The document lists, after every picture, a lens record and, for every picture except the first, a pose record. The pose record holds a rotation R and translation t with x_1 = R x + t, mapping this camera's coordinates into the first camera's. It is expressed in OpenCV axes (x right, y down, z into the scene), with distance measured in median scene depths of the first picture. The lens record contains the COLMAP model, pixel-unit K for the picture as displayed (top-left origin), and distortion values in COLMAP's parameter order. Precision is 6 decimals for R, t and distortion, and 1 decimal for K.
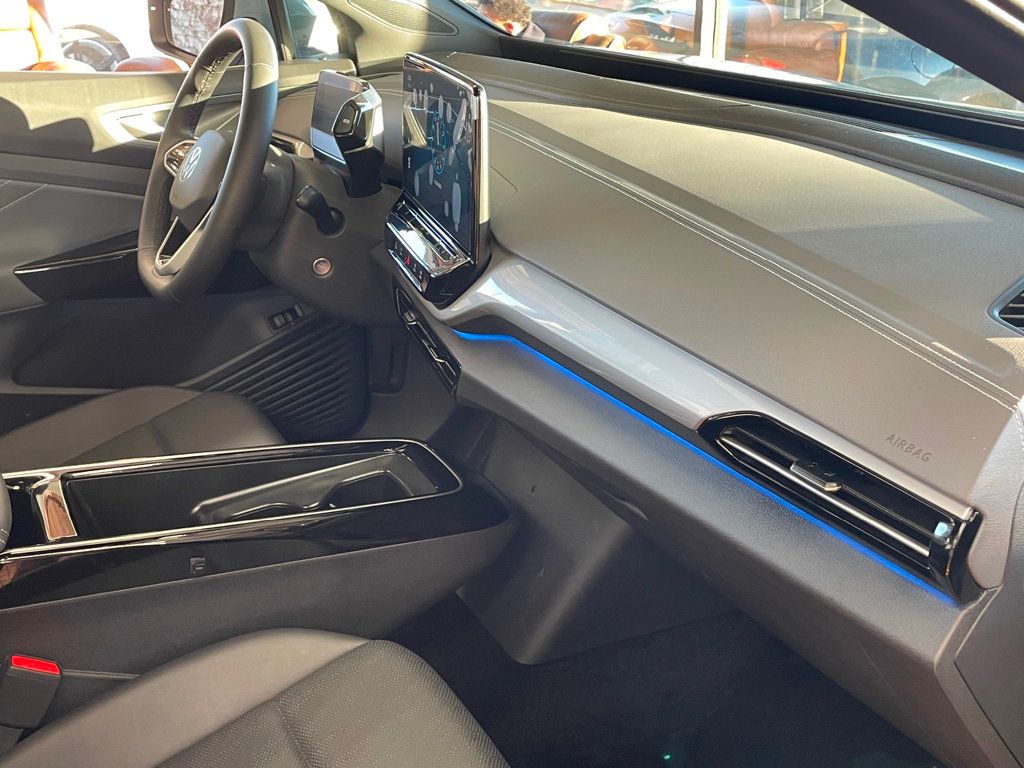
lens RADIAL K [[1101.9, 0, 513.4], [0, 1101.9, 384.0], [0, 0, 1]] dist [0.029166, 0.000000]
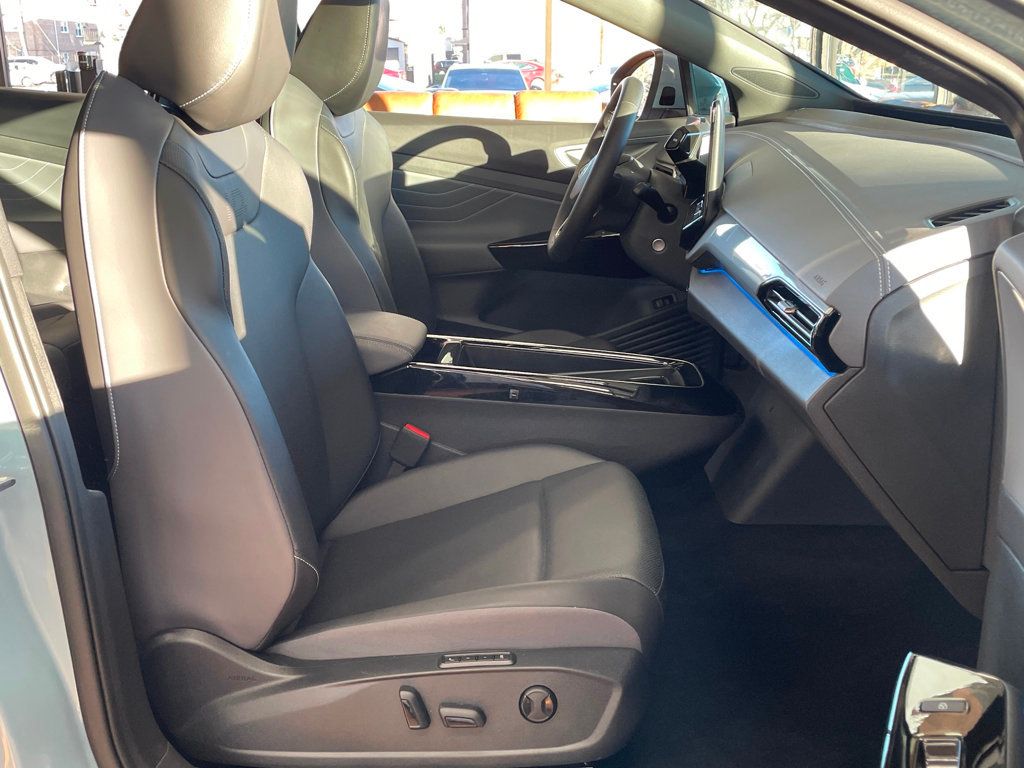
lens RADIAL K [[1020.9, 0, 510.7], [0, 1020.9, 384.1], [0, 0, 1]] dist [0.006165, 0.000000]
pose [[0.867496, 0.126280, -0.481149, 0.292257], [-0.165455, 0.985419, -0.039683, 0.142705], [0.469122, 0.114033, 0.875740, -0.216161]]
